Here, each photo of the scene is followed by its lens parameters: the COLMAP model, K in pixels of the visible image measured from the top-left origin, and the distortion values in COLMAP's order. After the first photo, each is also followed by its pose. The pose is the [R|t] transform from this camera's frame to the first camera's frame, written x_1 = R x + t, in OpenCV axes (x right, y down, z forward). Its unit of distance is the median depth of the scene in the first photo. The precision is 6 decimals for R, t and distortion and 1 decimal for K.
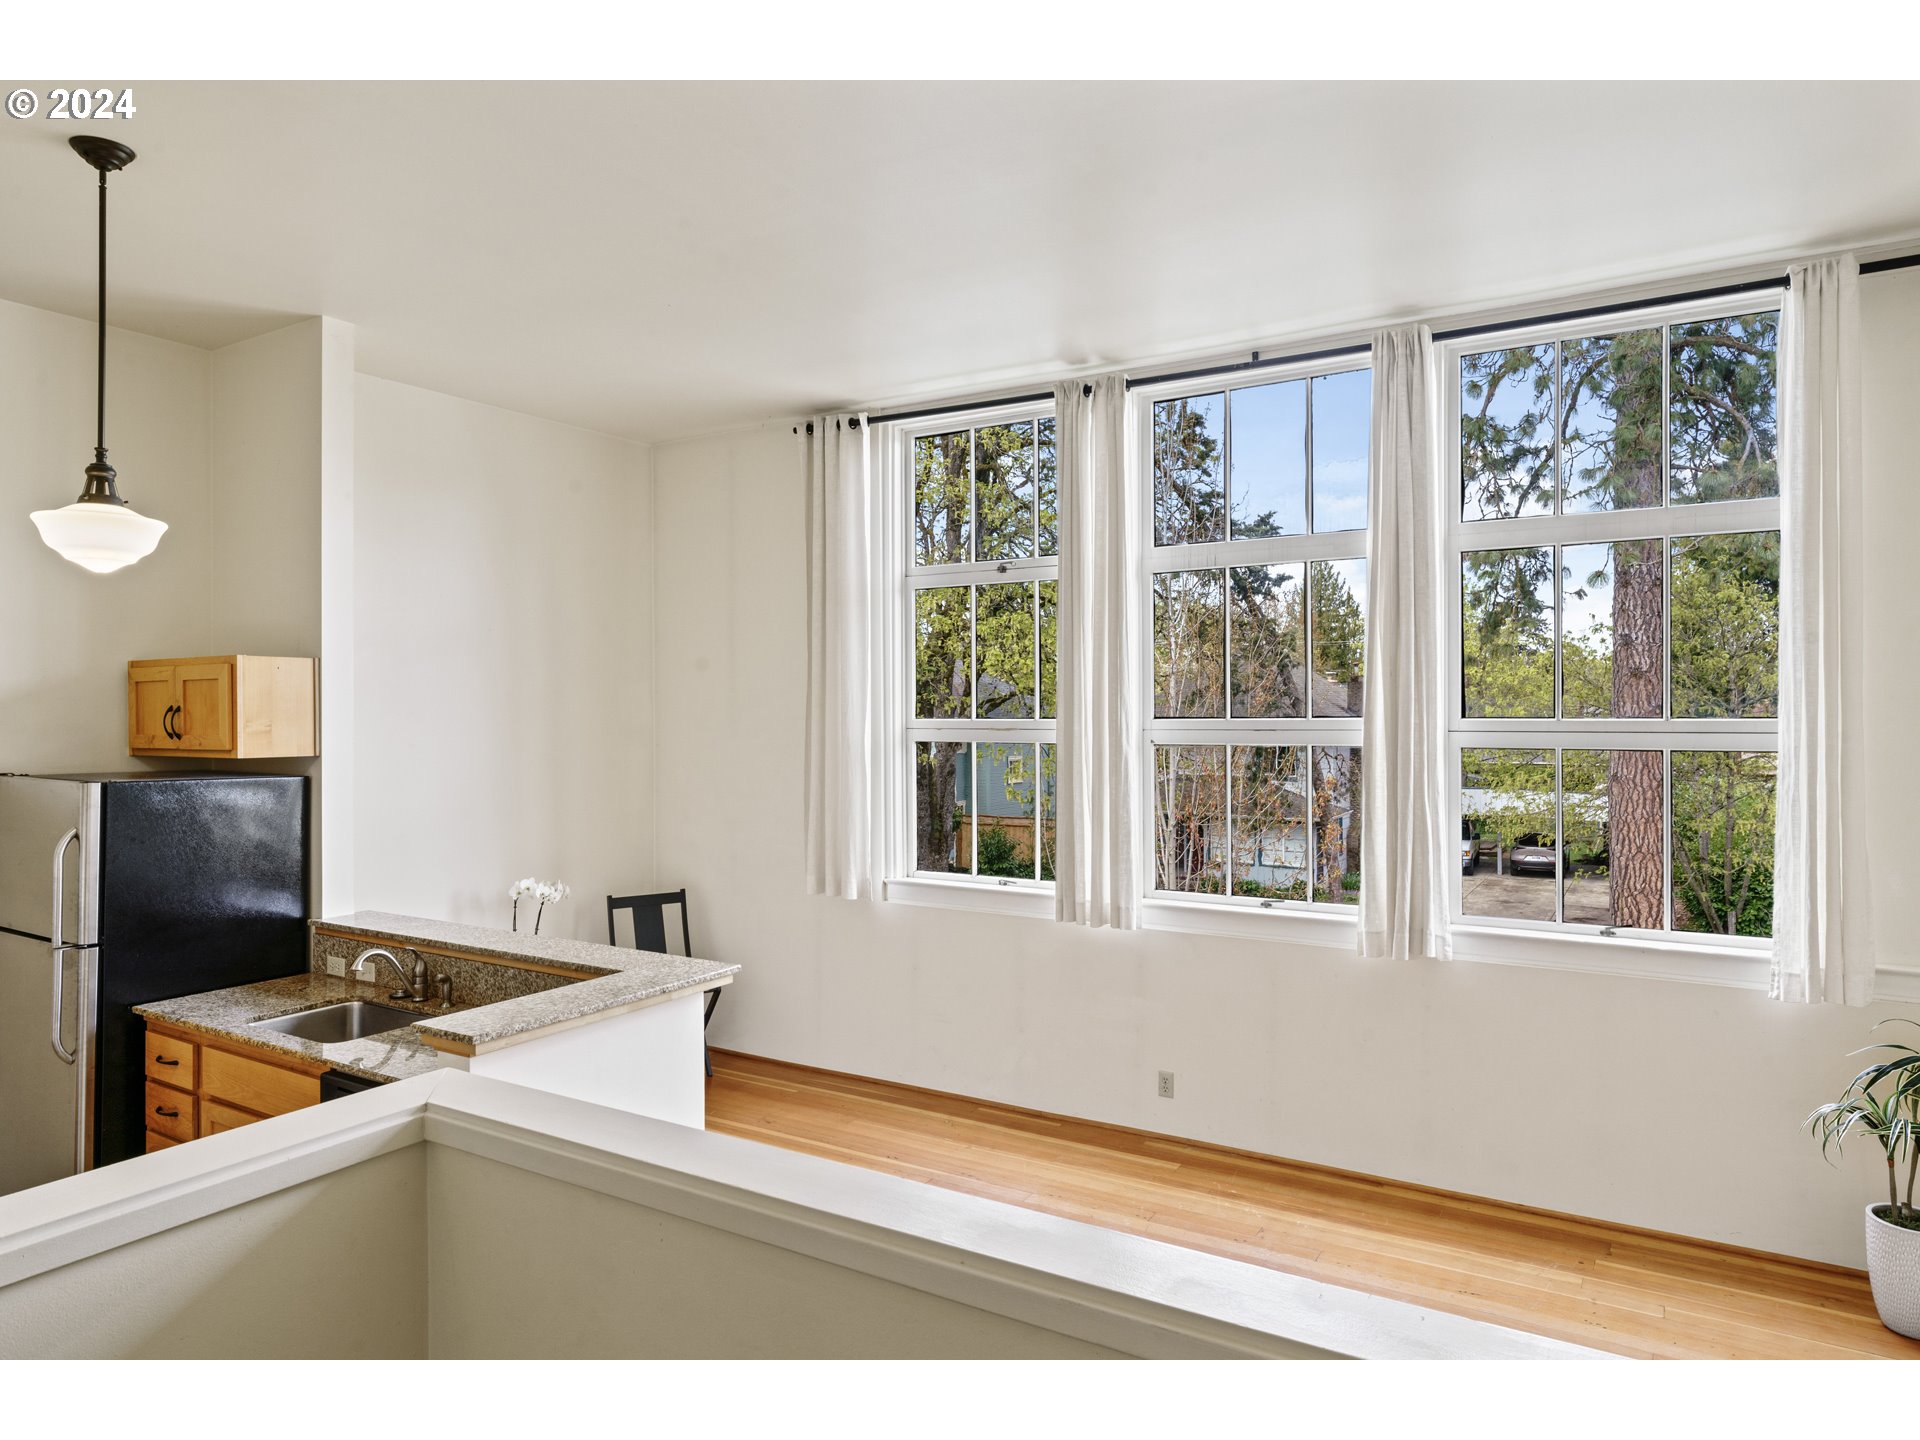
lens RADIAL K [[1191.7, 0, 952.0], [0, 1191.7, 718.4], [0, 0, 1]] dist [-0.000049, -0.001344]
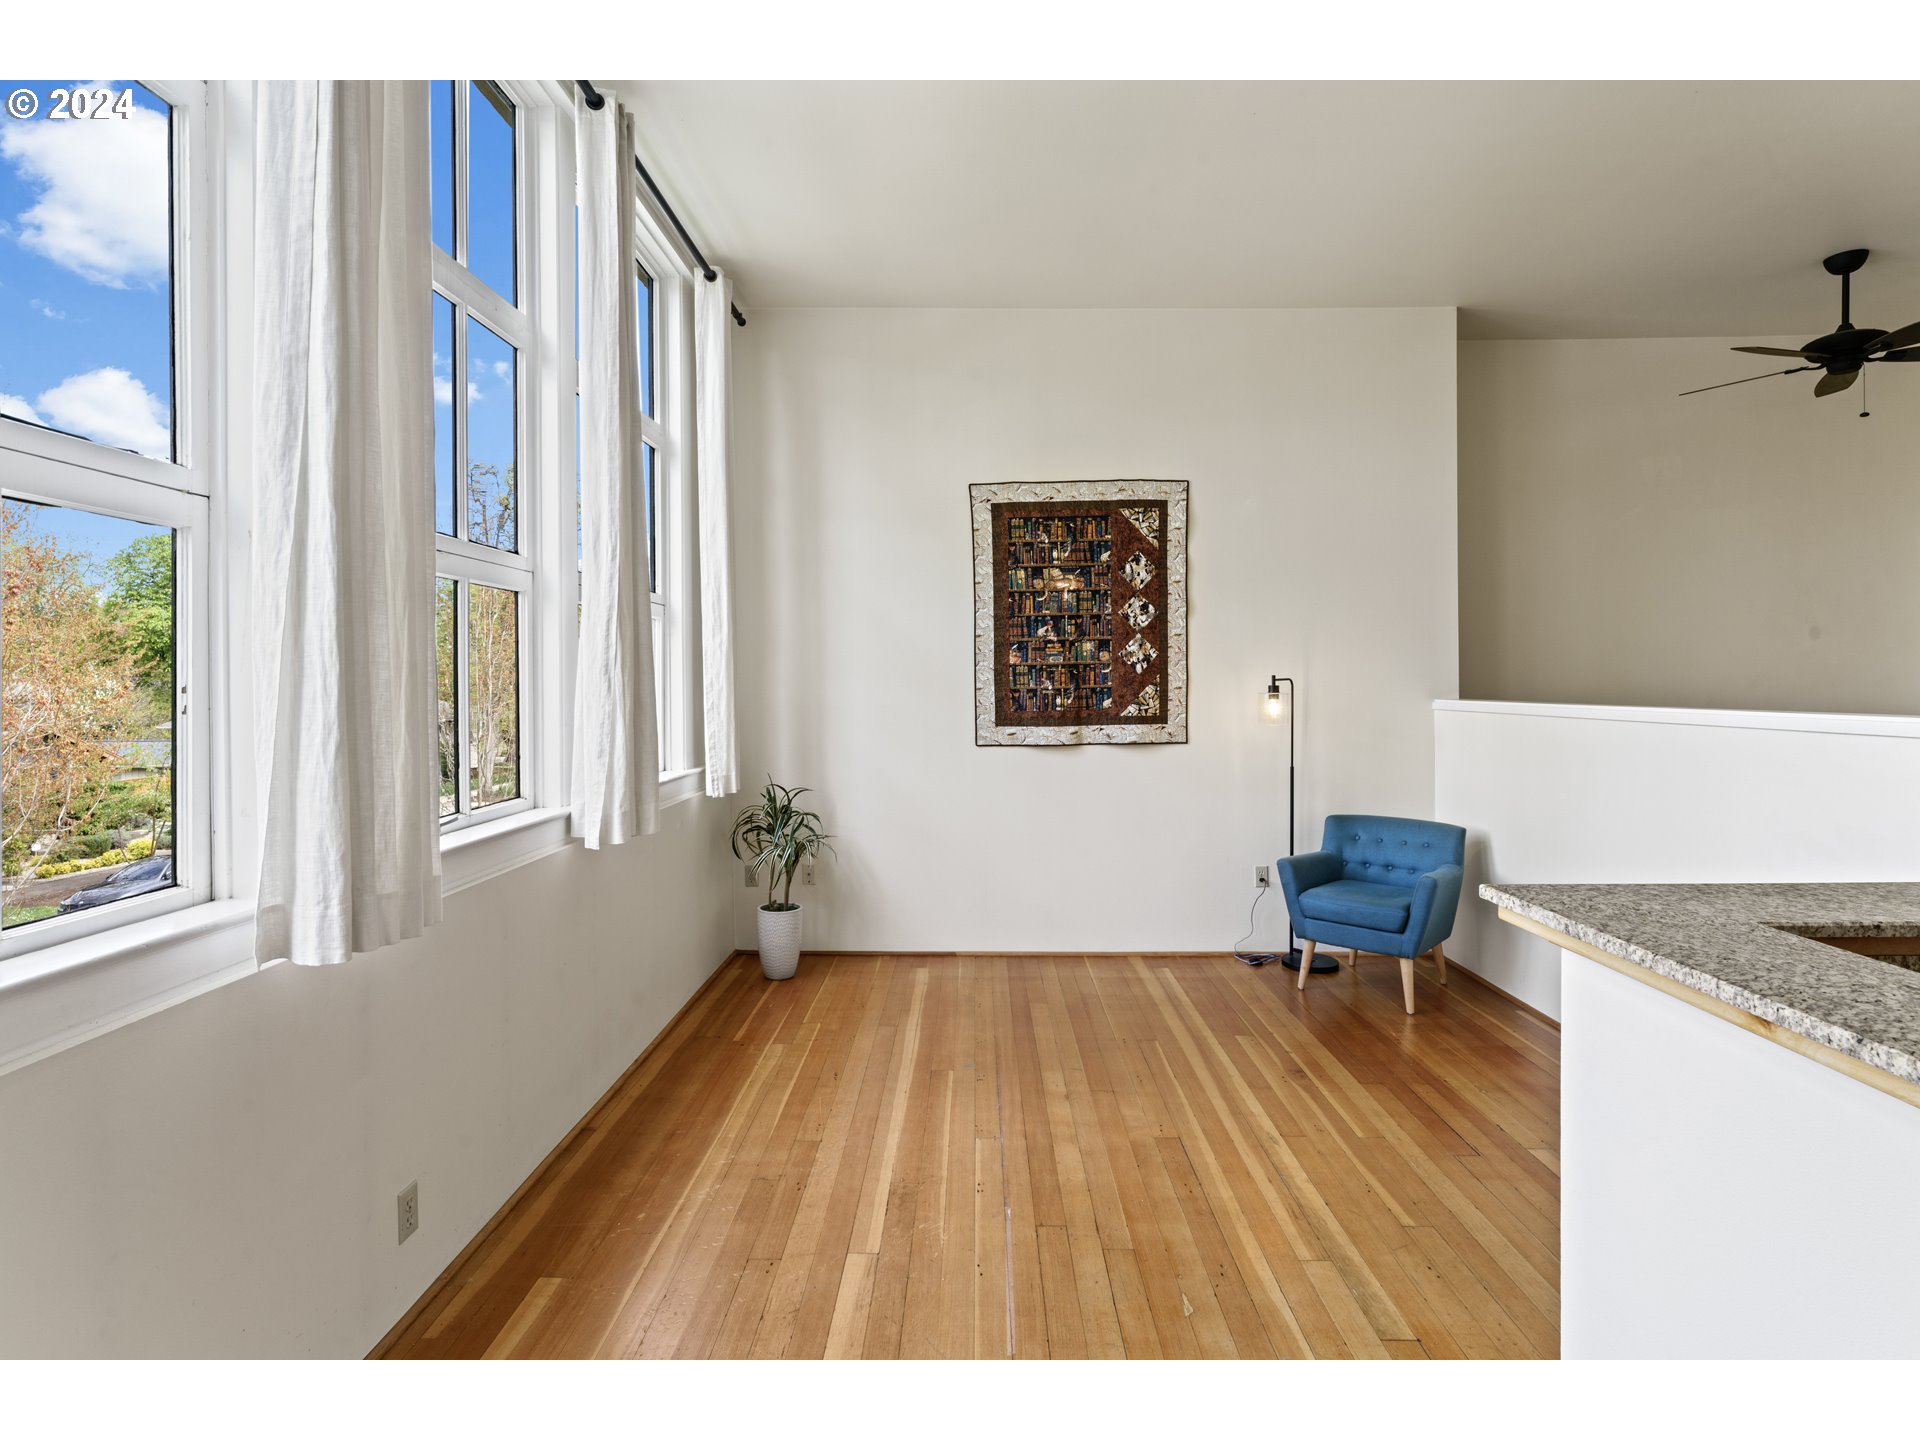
lens RADIAL K [[950.0, 0, 962.2], [0, 950.0, 687.8], [0, 0, 1]] dist [0.000282, -0.001073]
pose [[-0.518210, 0.003634, 0.855246, -0.294444], [0.015137, 0.999873, 0.004923, 0.081223], [-0.855120, 0.015497, -0.518199, 0.995793]]
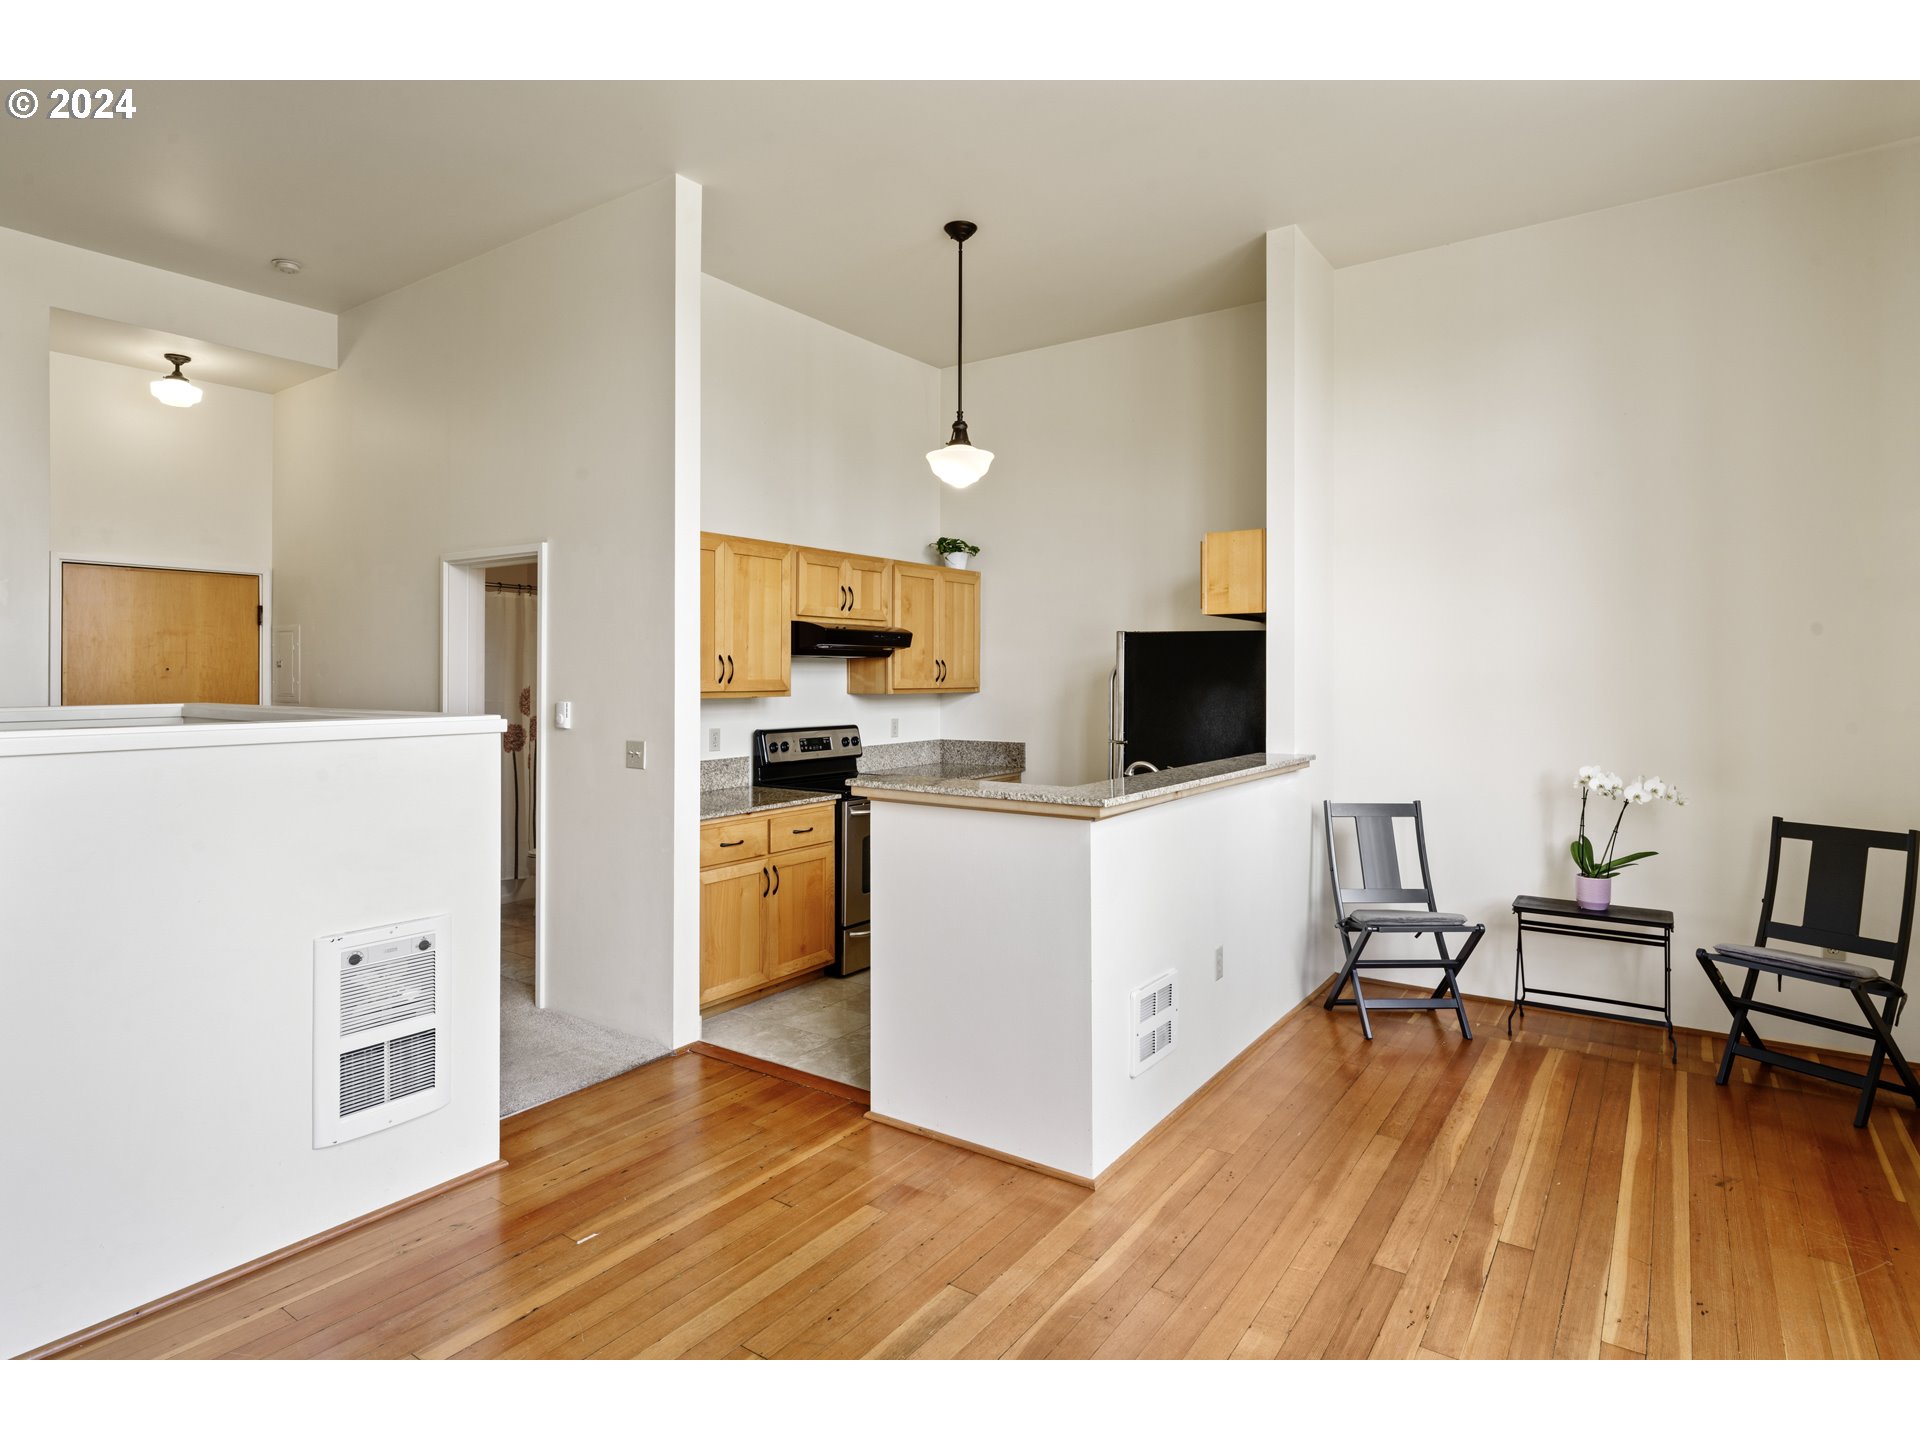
lens RADIAL K [[1017.7, 0, 950.7], [0, 1017.7, 674.2], [0, 0, 1]] dist [-0.004866, 0.003059]
pose [[-0.066233, 0.002214, -0.997802, 0.412047], [-0.006417, 0.999976, 0.002645, 0.078492], [0.997784, 0.006578, -0.066217, 0.658859]]
